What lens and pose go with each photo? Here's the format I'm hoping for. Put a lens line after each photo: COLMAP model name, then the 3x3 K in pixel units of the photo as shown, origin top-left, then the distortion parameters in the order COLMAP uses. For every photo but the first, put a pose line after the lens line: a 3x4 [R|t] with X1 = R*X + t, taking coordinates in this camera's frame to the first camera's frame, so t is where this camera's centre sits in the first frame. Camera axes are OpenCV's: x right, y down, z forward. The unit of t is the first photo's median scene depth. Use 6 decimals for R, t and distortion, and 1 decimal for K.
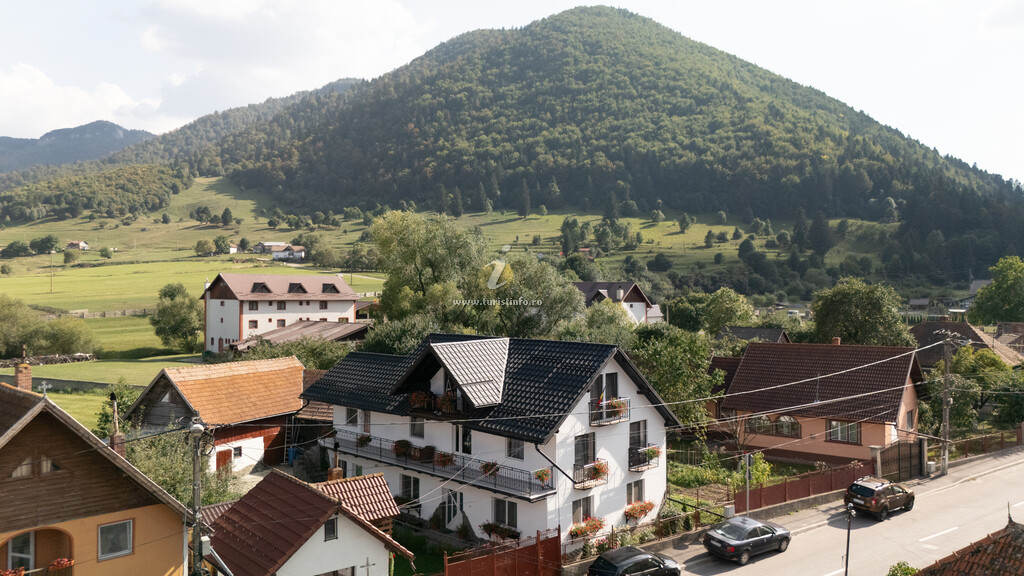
lens RADIAL K [[748.9, 0, 512.7], [0, 748.9, 283.6], [0, 0, 1]] dist [0.054045, -0.041947]
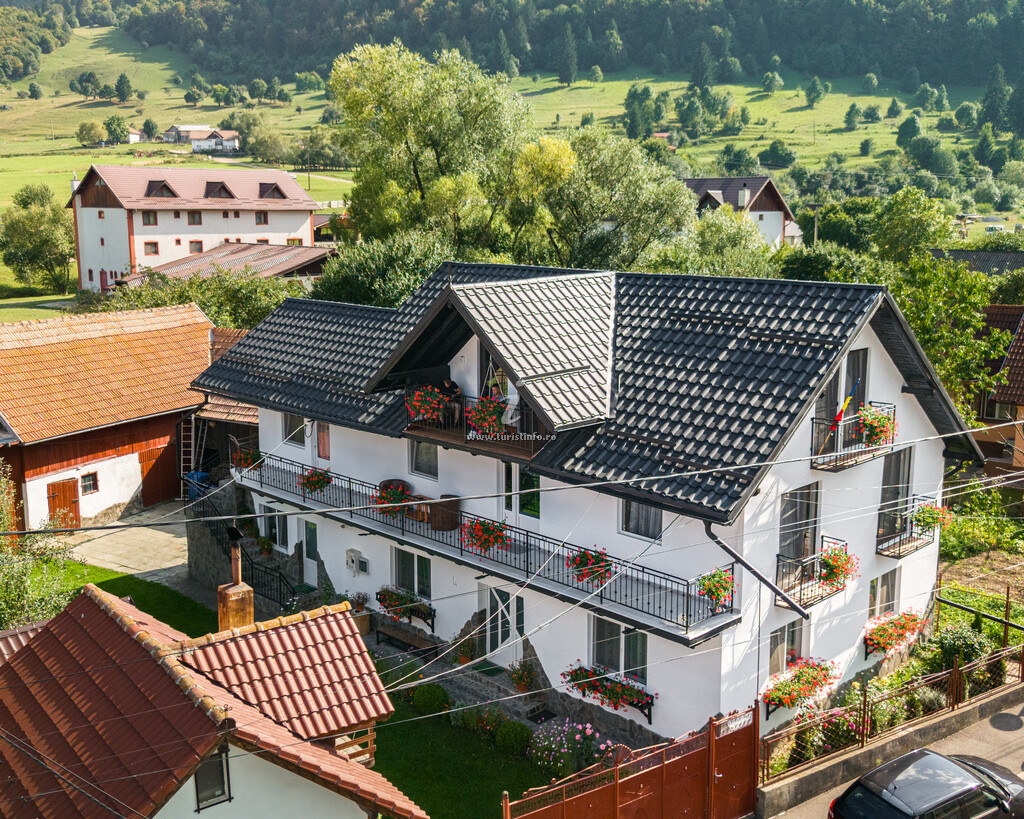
lens RADIAL K [[1073.6, 0, 509.3], [0, 1073.6, 409.3], [0, 0, 1]] dist [0.041888, 0.000000]
pose [[0.999391, 0.003397, -0.034731, -0.020876], [0.003592, 0.979949, 0.199214, 0.010285], [0.034711, -0.199217, 0.979340, 0.143647]]
